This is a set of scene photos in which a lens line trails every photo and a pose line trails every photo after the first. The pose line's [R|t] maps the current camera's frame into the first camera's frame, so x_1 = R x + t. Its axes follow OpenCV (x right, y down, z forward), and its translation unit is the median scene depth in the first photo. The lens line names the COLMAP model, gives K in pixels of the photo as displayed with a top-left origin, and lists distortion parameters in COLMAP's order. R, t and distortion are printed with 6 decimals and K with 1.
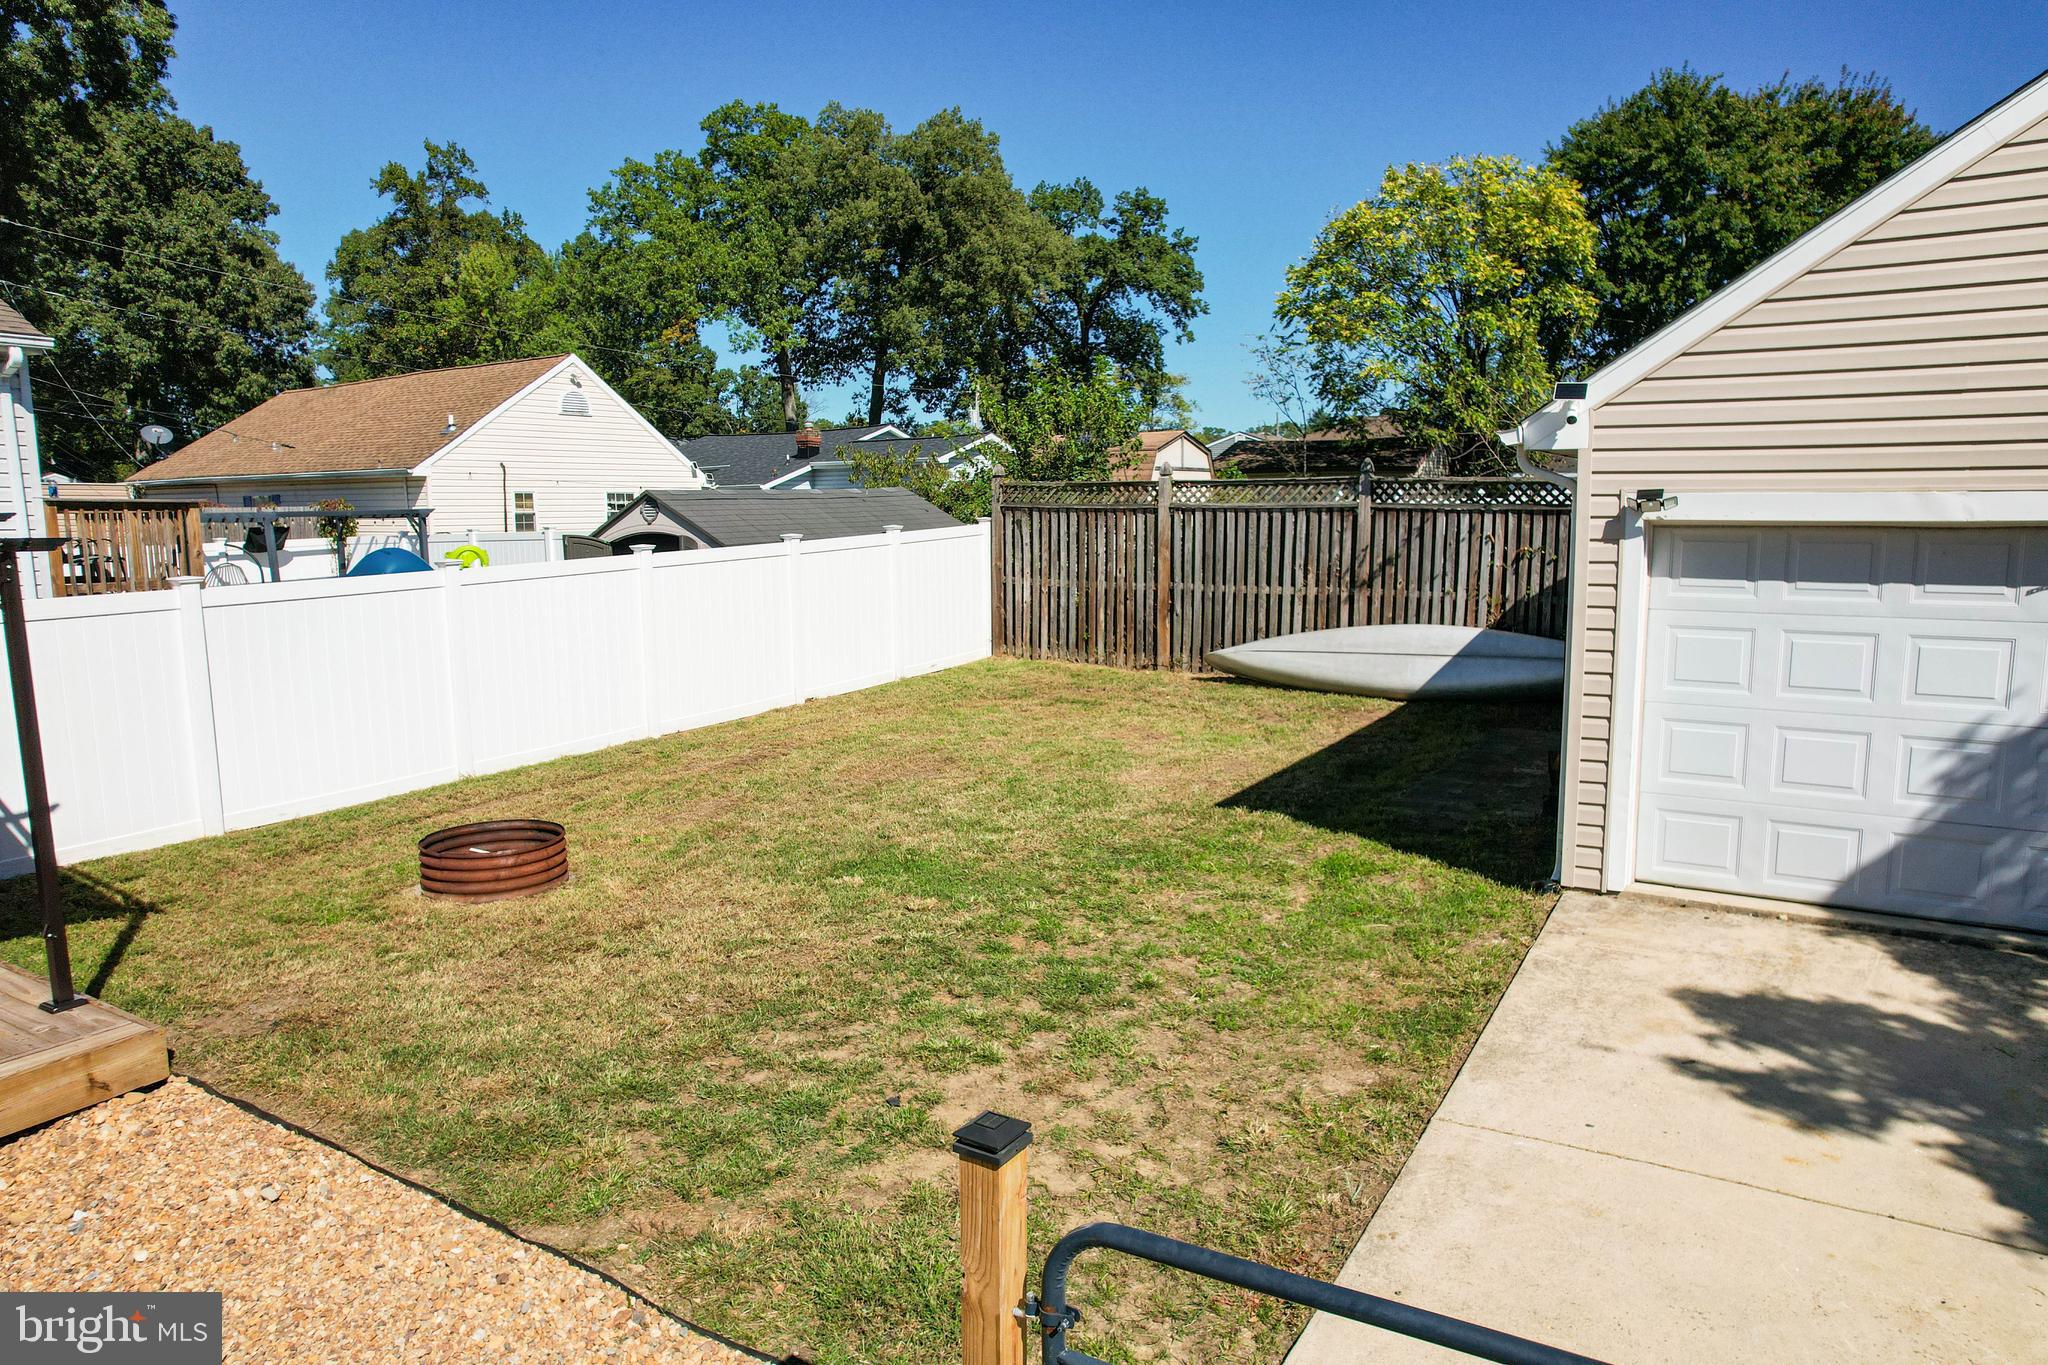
lens RADIAL K [[1313.4, 0, 1033.7], [0, 1313.4, 688.1], [0, 0, 1]] dist [-0.070528, 0.056471]
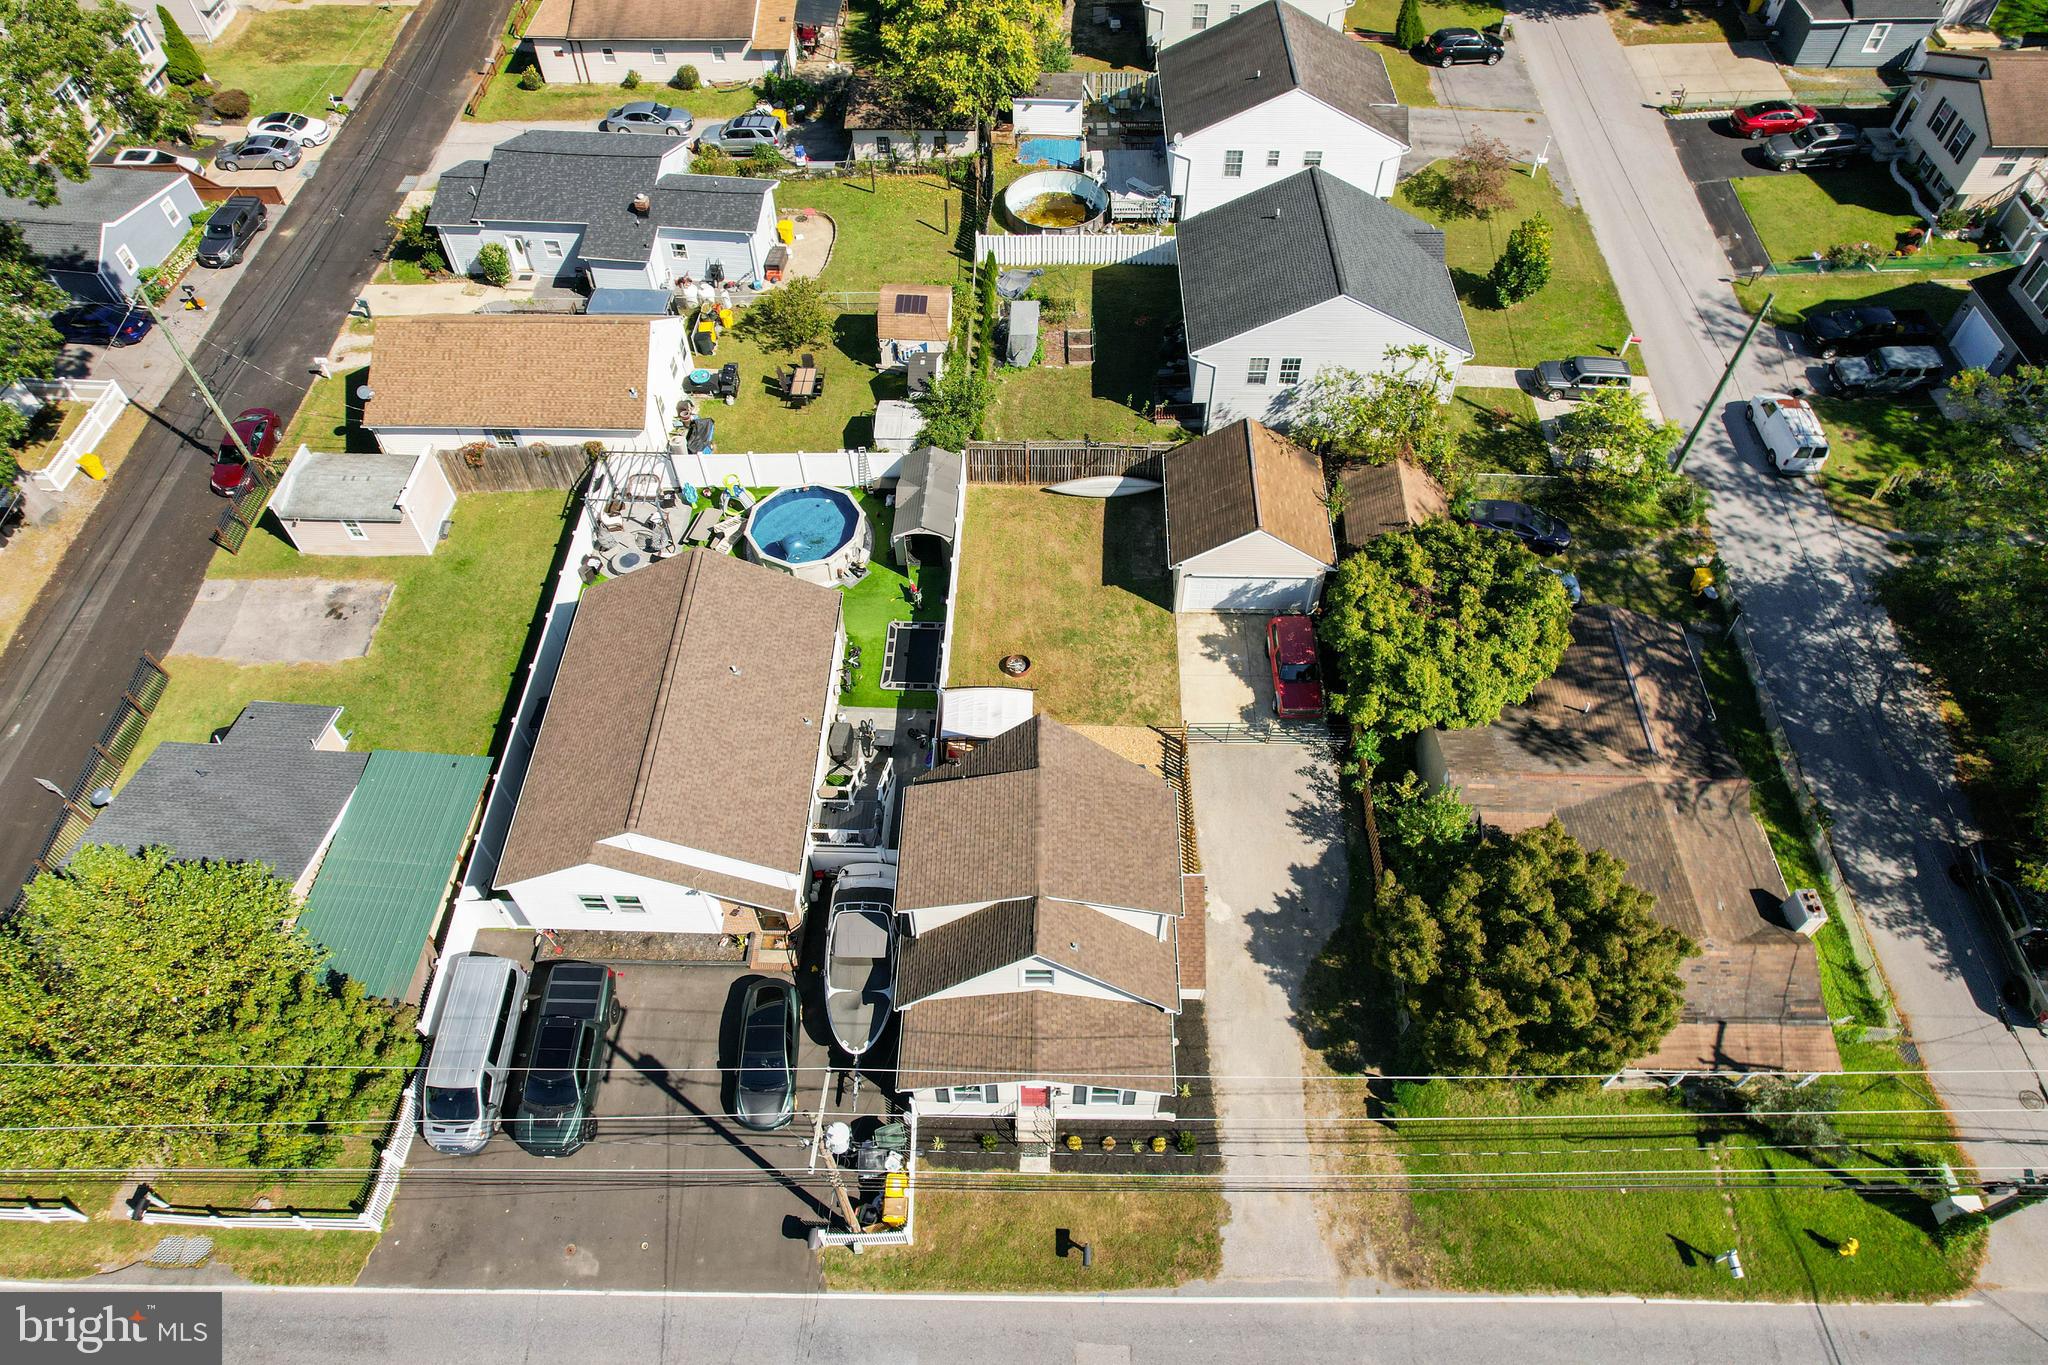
lens RADIAL K [[1313.4, 0, 1033.7], [0, 1313.4, 688.1], [0, 0, 1]] dist [-0.070528, 0.056471]
pose [[0.862302, -0.410277, 0.296832, -1.784926], [0.089550, 0.700473, 0.708038, -3.304522], [-0.498414, -0.583961, 0.640760, -2.377078]]
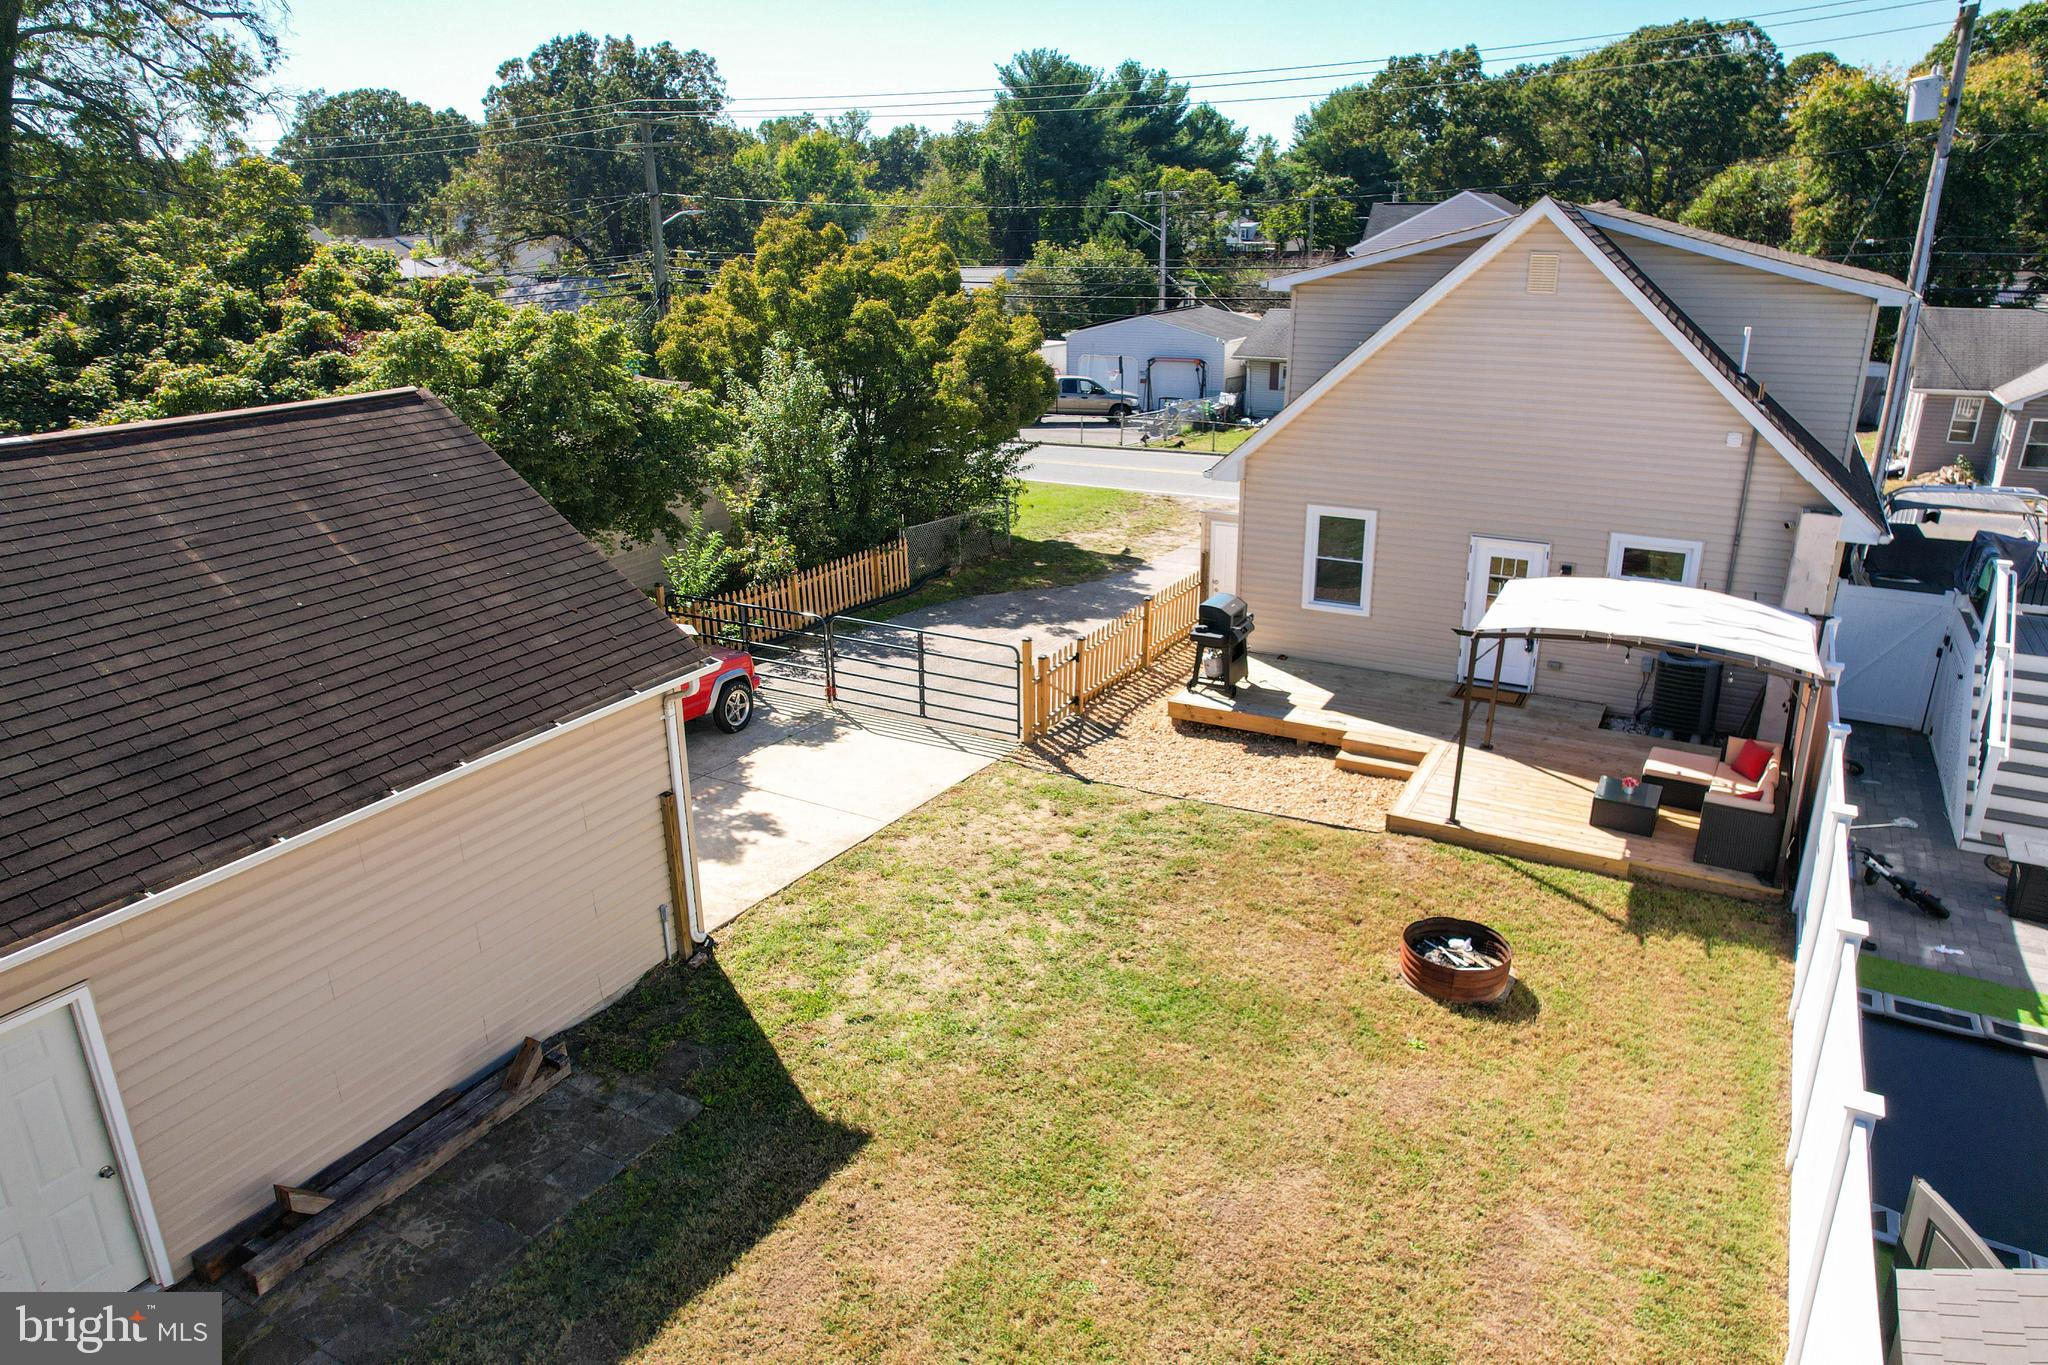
lens RADIAL K [[1315.4, 0, 1024.0], [0, 1315.4, 682.5], [0, 0, 1]] dist [-0.067046, 0.078023]
pose [[-0.999008, 0.029176, -0.033632, 0.053331], [0.010738, 0.890960, 0.453955, -0.615273], [0.043210, 0.453143, -0.890390, 1.722437]]
